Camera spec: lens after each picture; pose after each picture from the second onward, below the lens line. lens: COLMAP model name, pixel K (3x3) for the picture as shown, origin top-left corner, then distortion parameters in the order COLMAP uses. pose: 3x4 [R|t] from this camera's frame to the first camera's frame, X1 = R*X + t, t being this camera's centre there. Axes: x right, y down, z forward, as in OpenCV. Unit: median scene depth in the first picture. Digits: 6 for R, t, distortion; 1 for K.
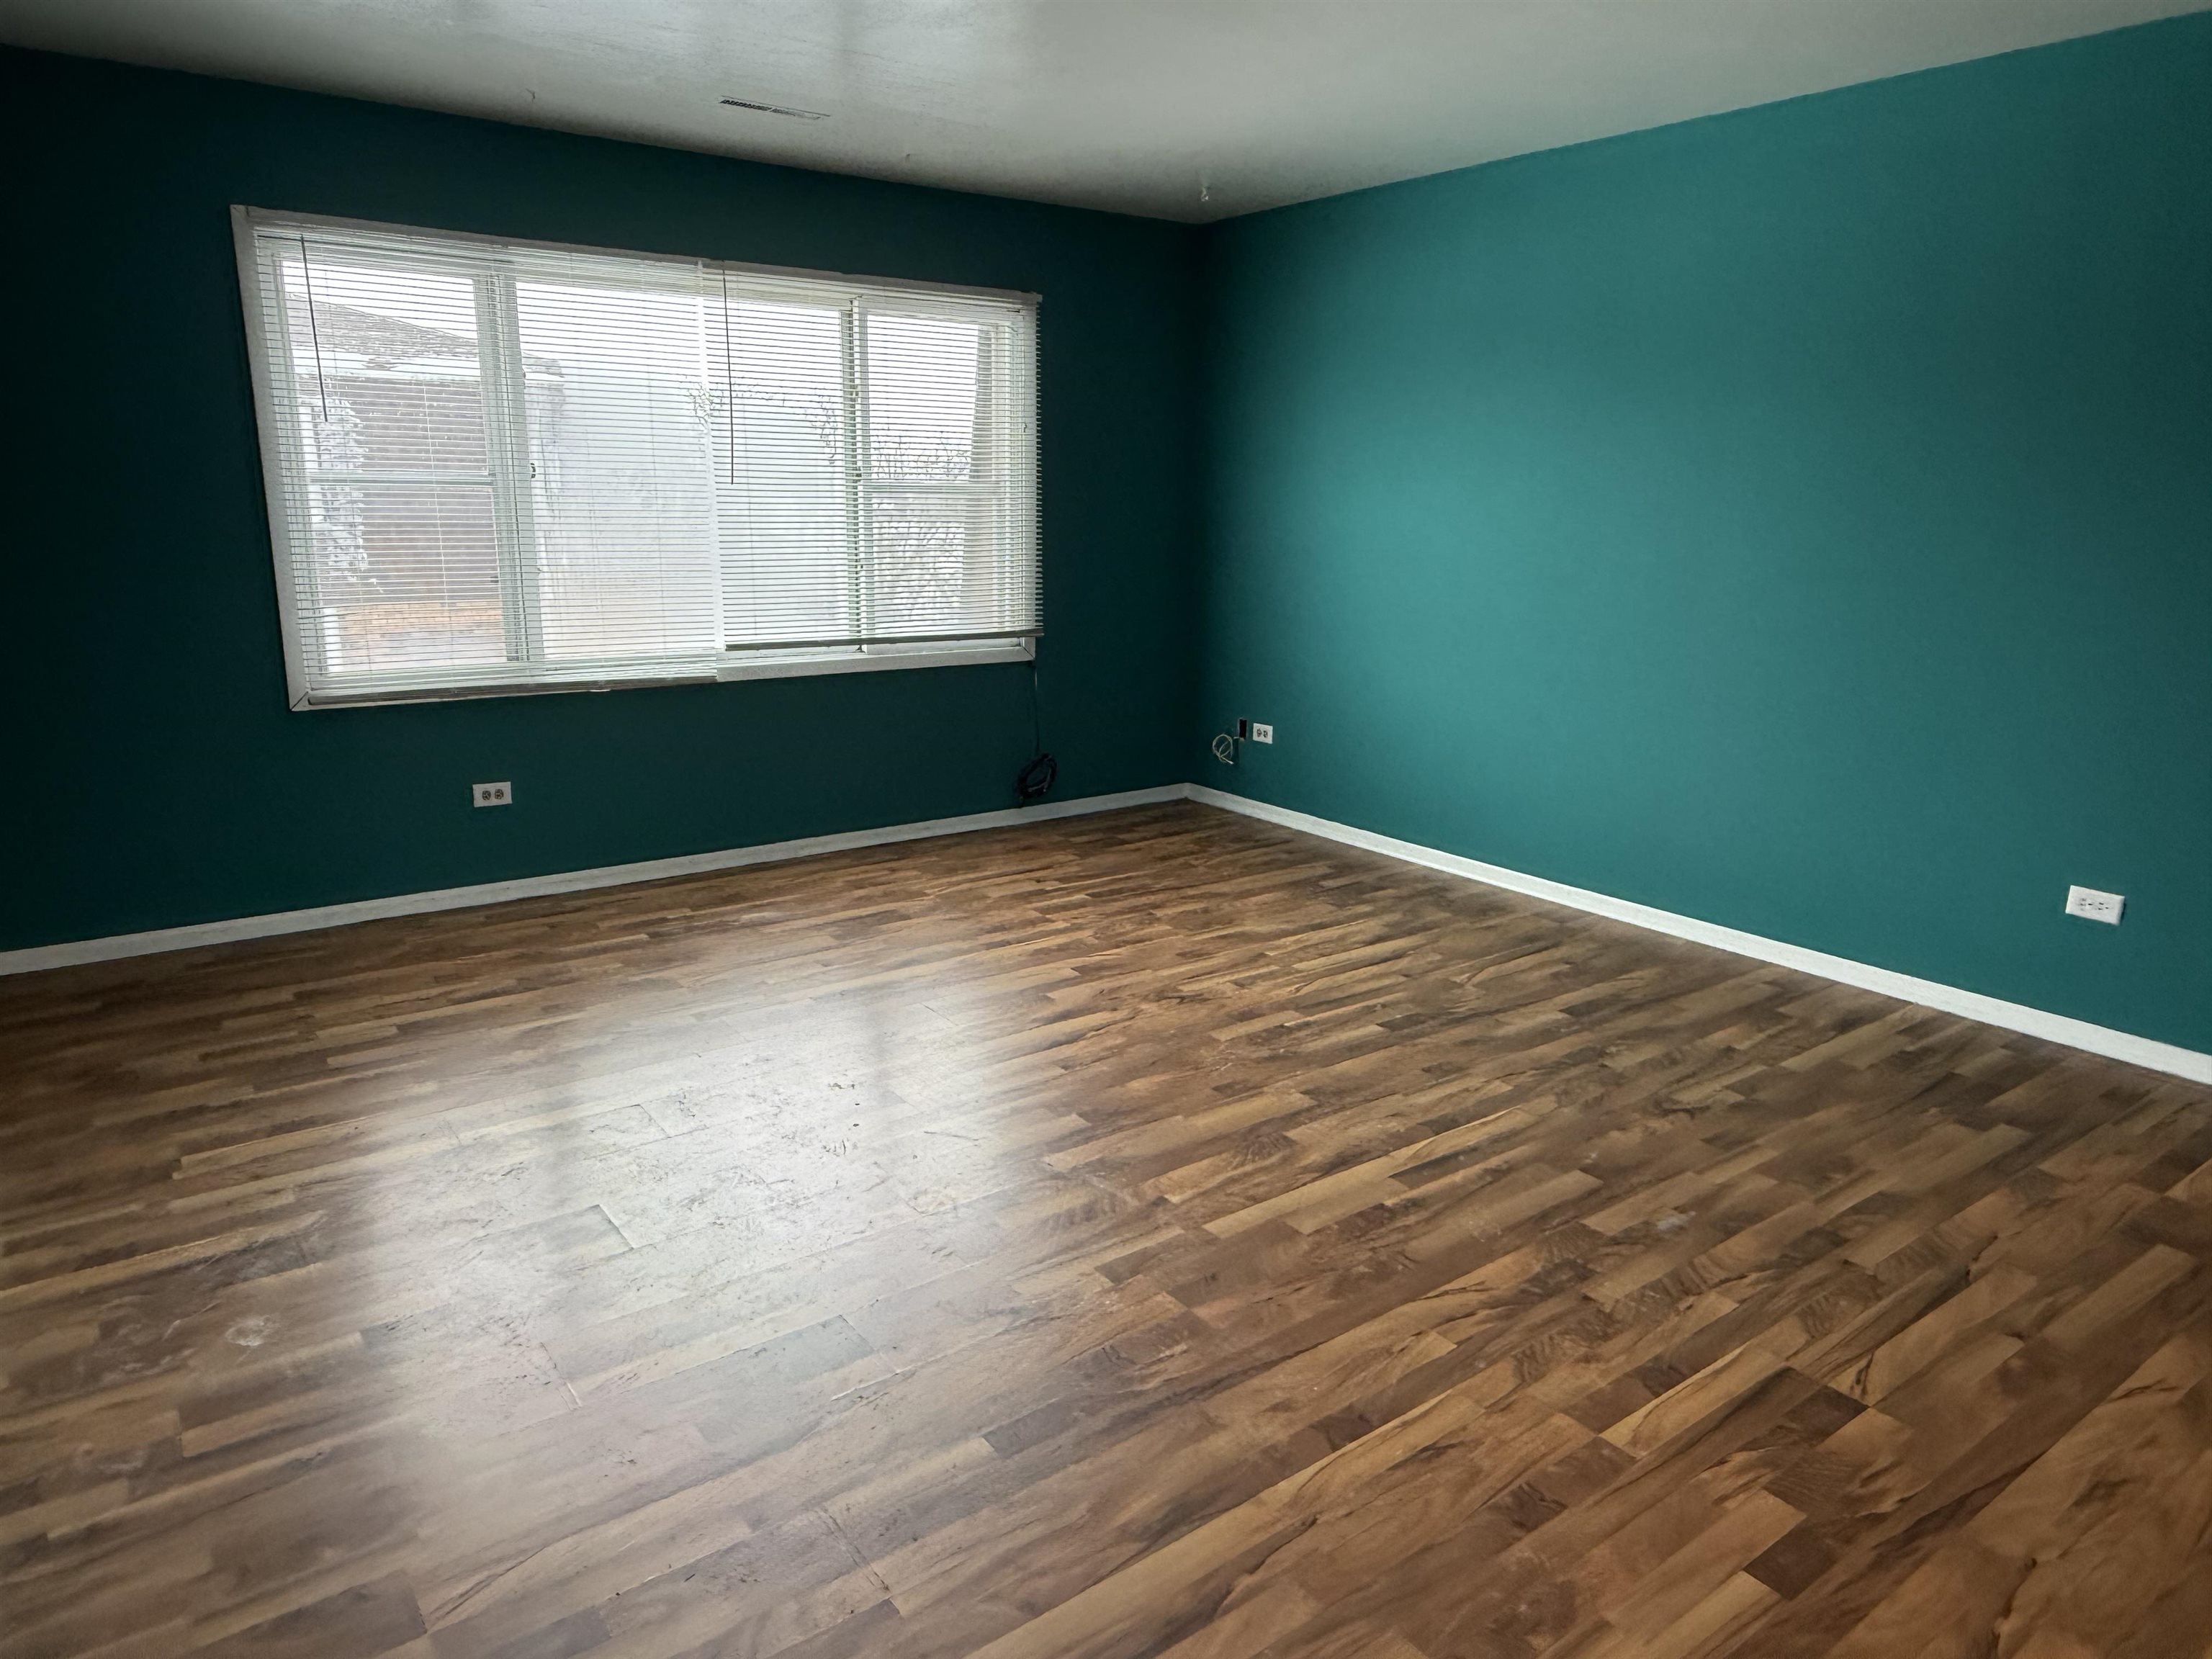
lens RADIAL K [[1406.2, 0, 1097.0], [0, 1406.2, 847.8], [0, 0, 1]] dist [-0.002386, 0.004446]
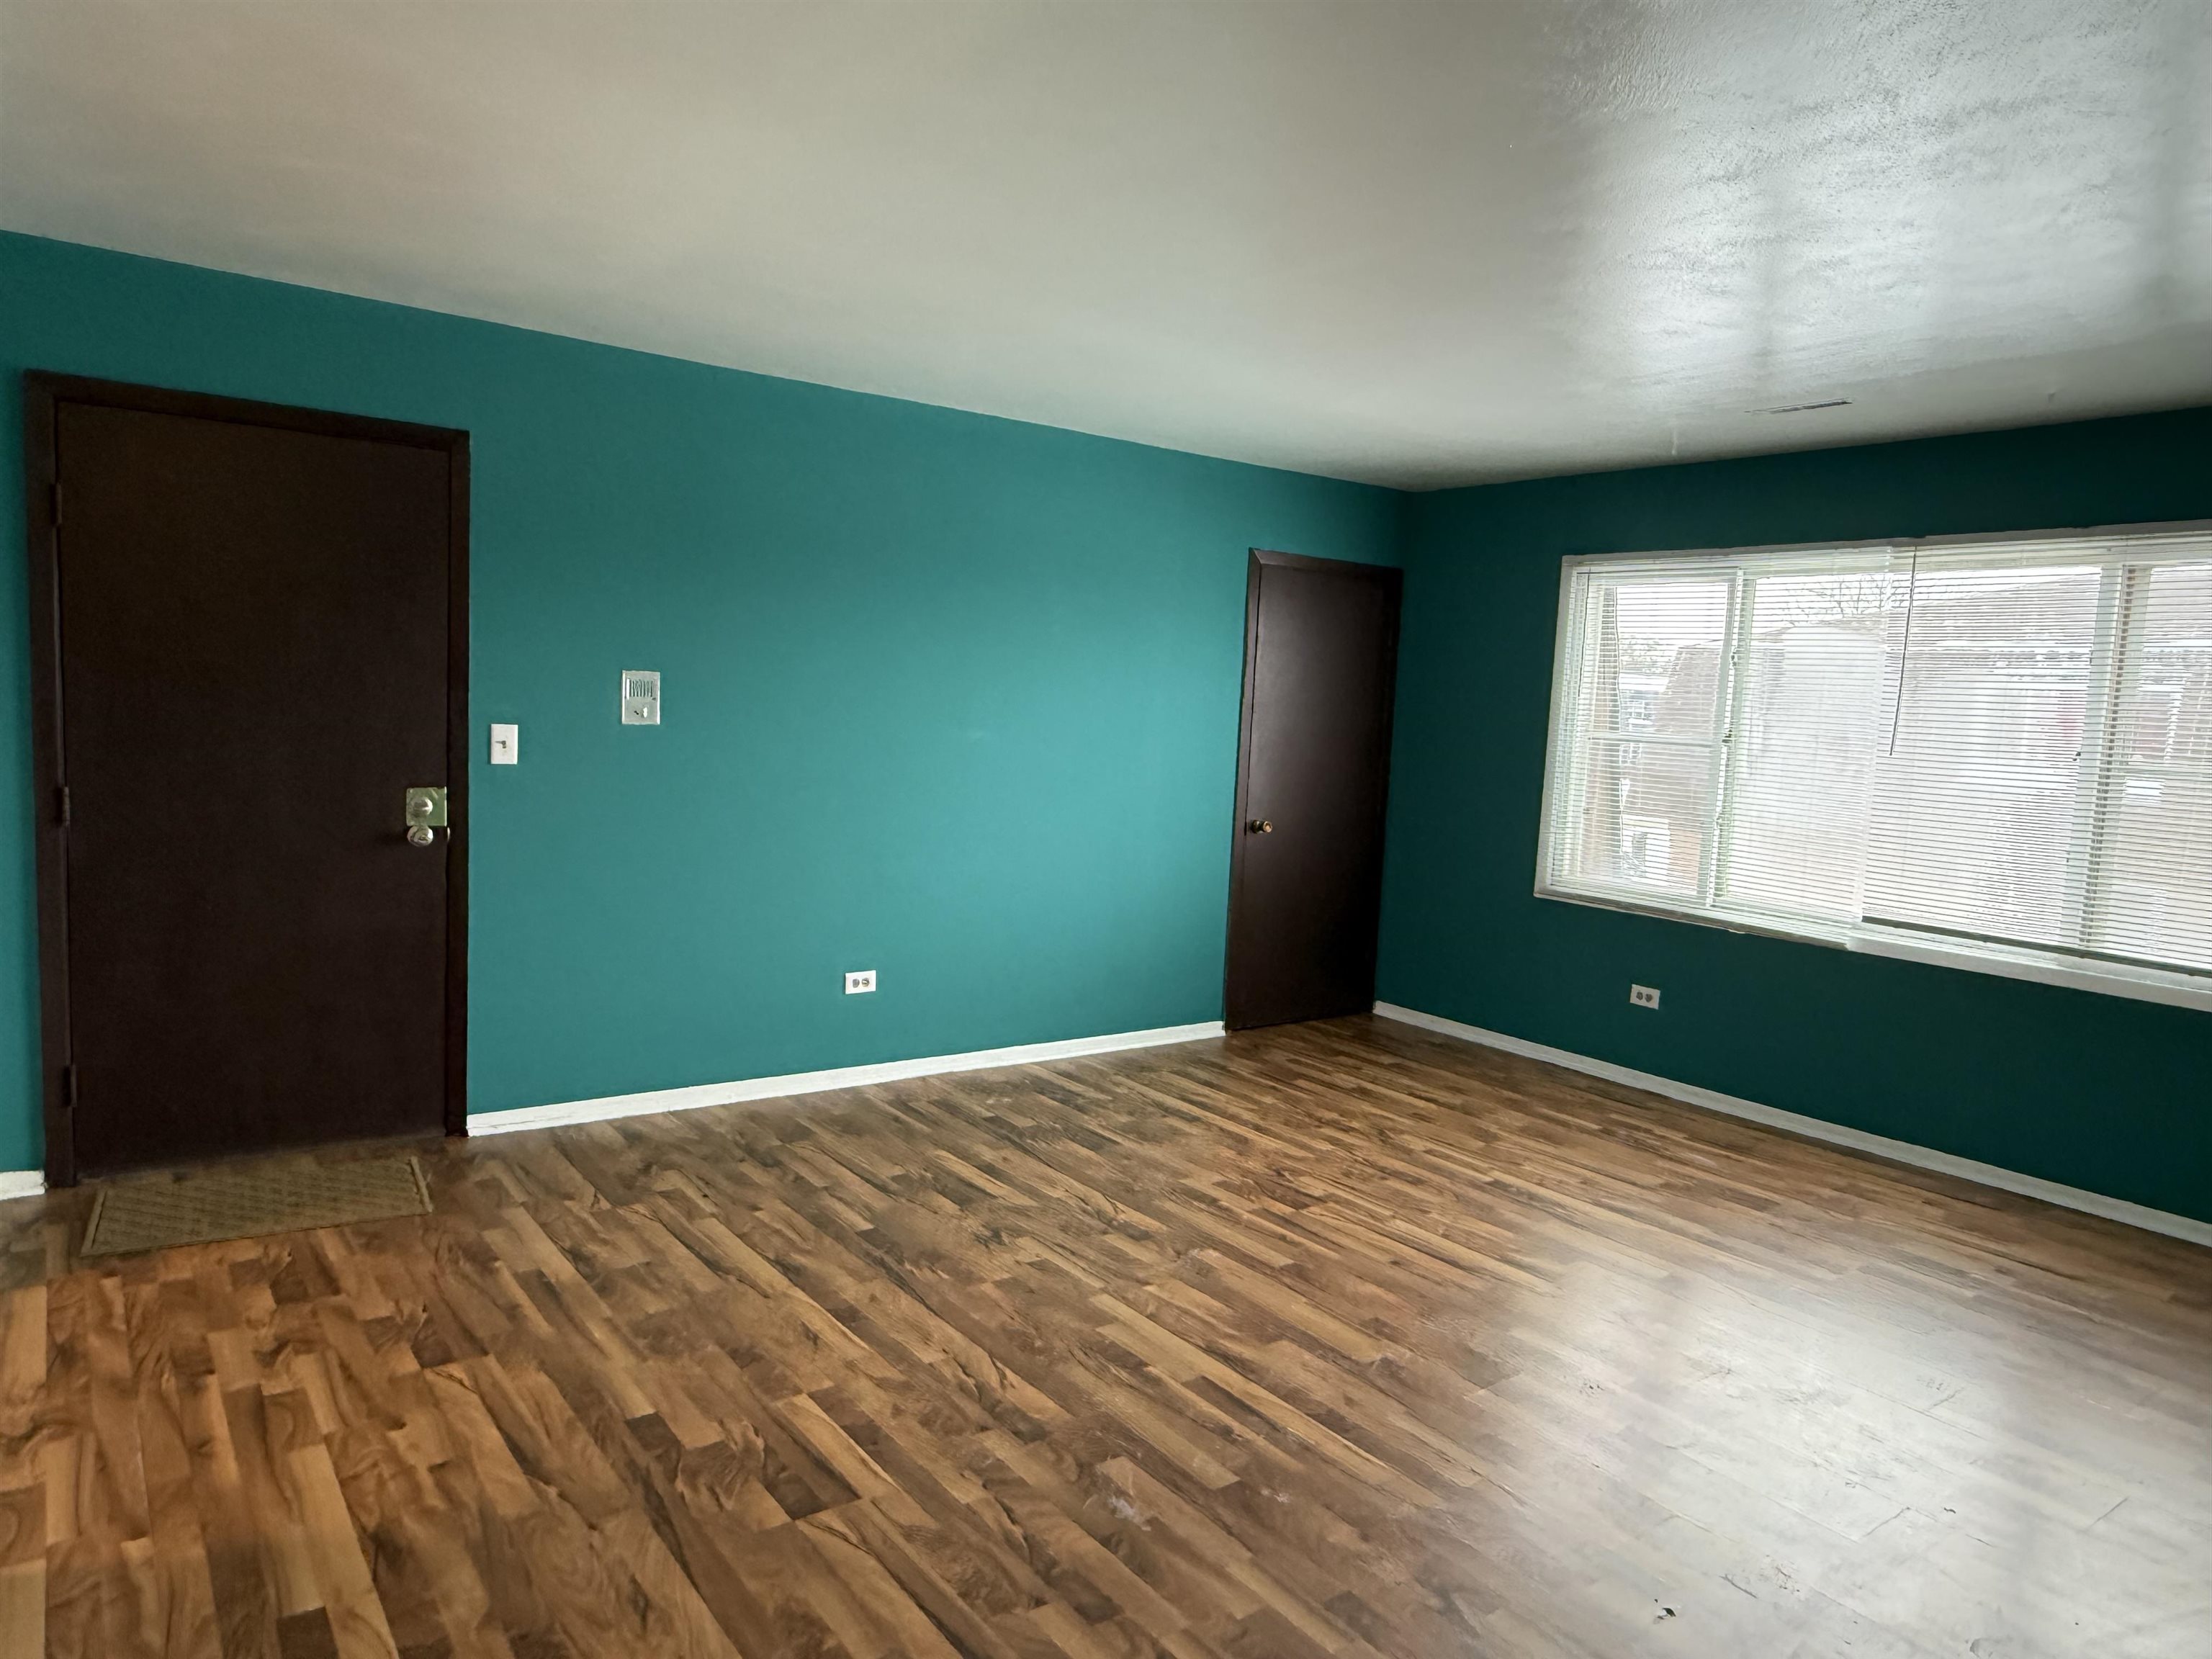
lens RADIAL K [[1406.2, 0, 1116.7], [0, 1406.2, 880.0], [0, 0, 1]] dist [-0.002386, 0.004446]
pose [[0.015978, 0.116507, -0.993061, 1.127253], [-0.295481, 0.949379, 0.106628, -0.193820], [0.955215, 0.291728, 0.049595, 0.736510]]
